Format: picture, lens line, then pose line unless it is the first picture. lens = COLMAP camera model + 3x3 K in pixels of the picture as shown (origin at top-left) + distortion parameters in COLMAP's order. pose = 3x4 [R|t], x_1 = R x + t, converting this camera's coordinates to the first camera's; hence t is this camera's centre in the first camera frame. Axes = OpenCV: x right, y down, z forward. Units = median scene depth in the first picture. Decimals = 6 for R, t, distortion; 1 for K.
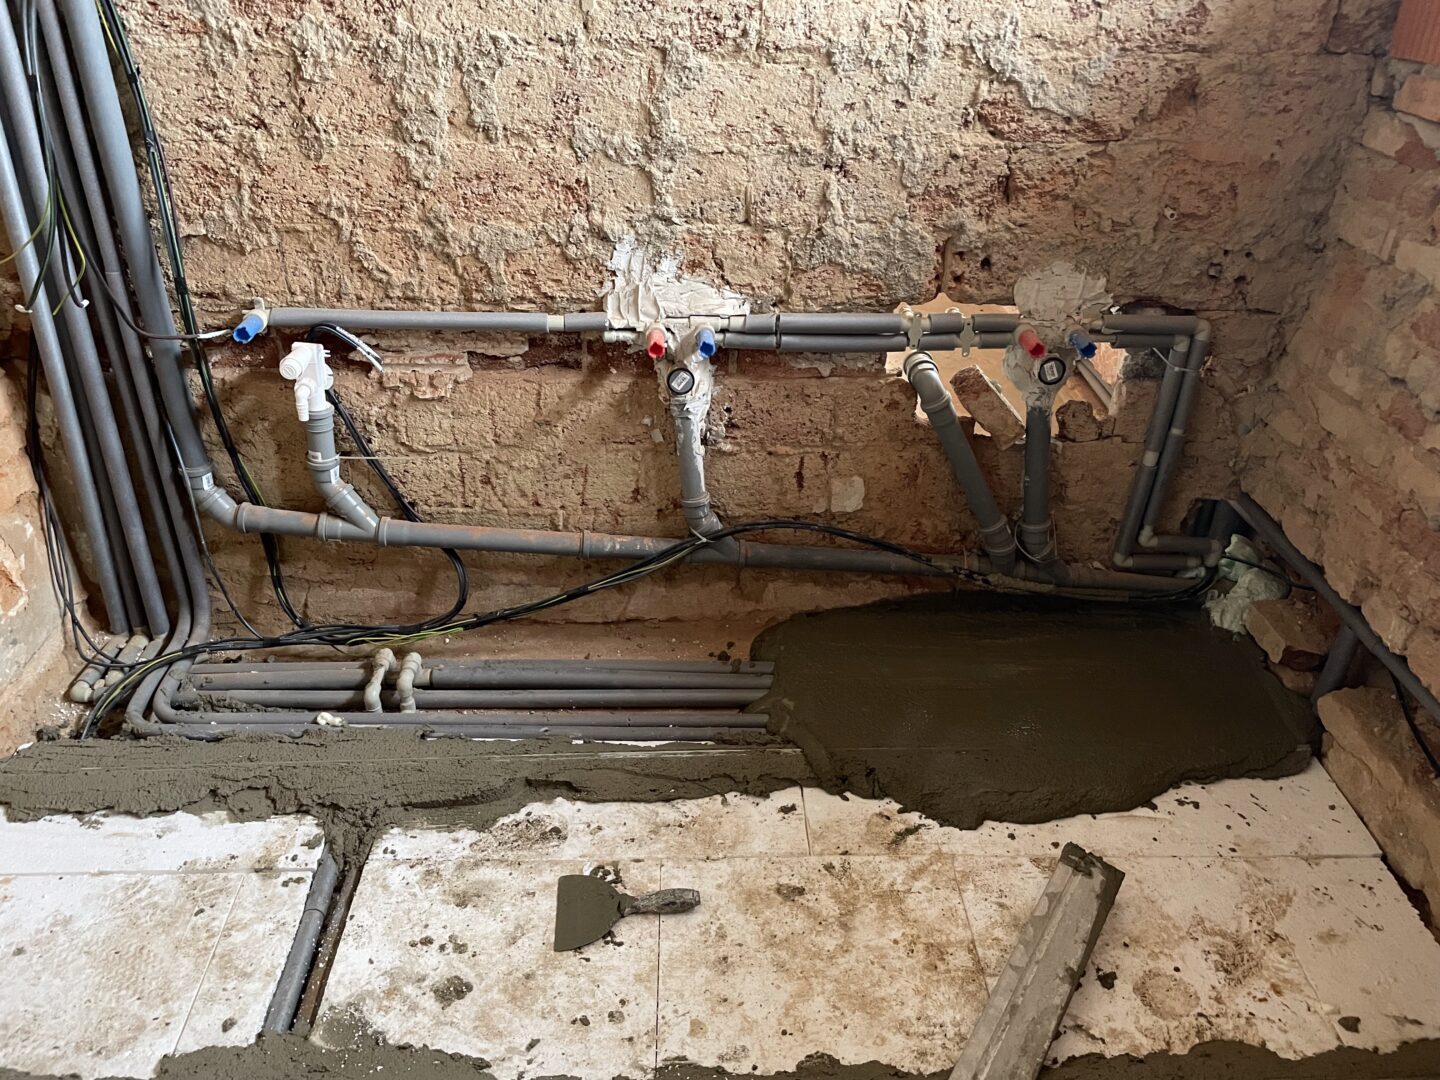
lens RADIAL K [[1144.7, 0, 720.0], [0, 1144.7, 540.0], [0, 0, 1]] dist [0.072490, -0.107294]
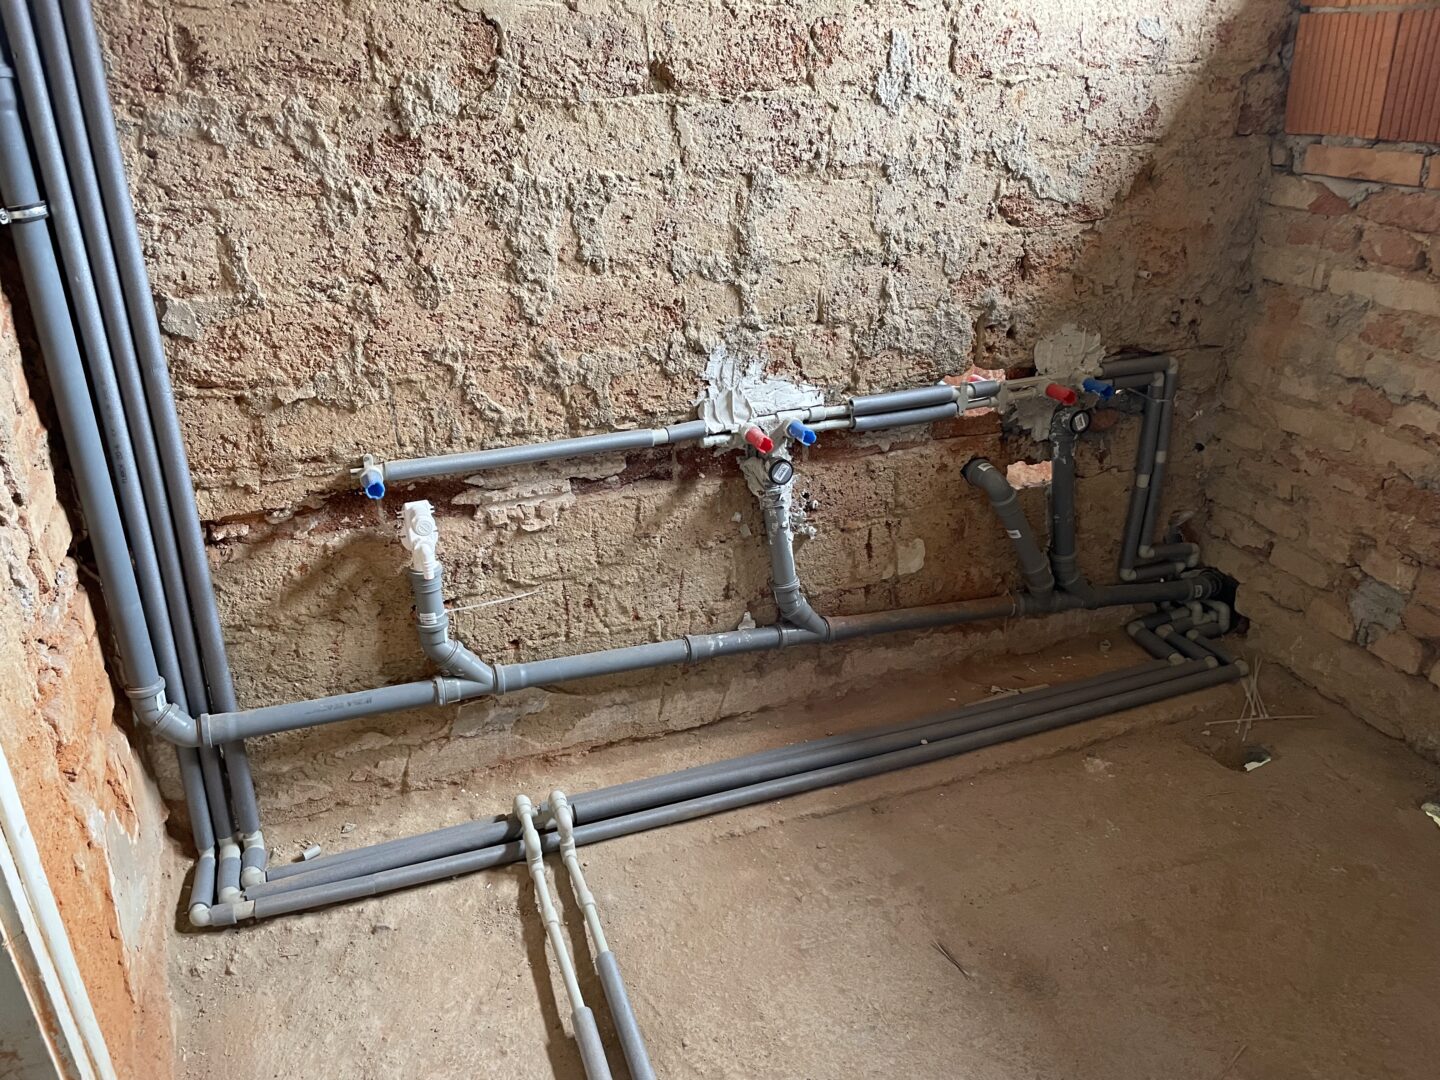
lens RADIAL K [[1144.7, 0, 720.0], [0, 1144.7, 540.0], [0, 0, 1]] dist [0.072490, -0.107294]
pose [[0.945290, -0.167155, 0.280154, -0.419895], [0.197755, 0.976596, -0.084572, 0.001440], [-0.259461, 0.135347, 0.956222, 0.006461]]
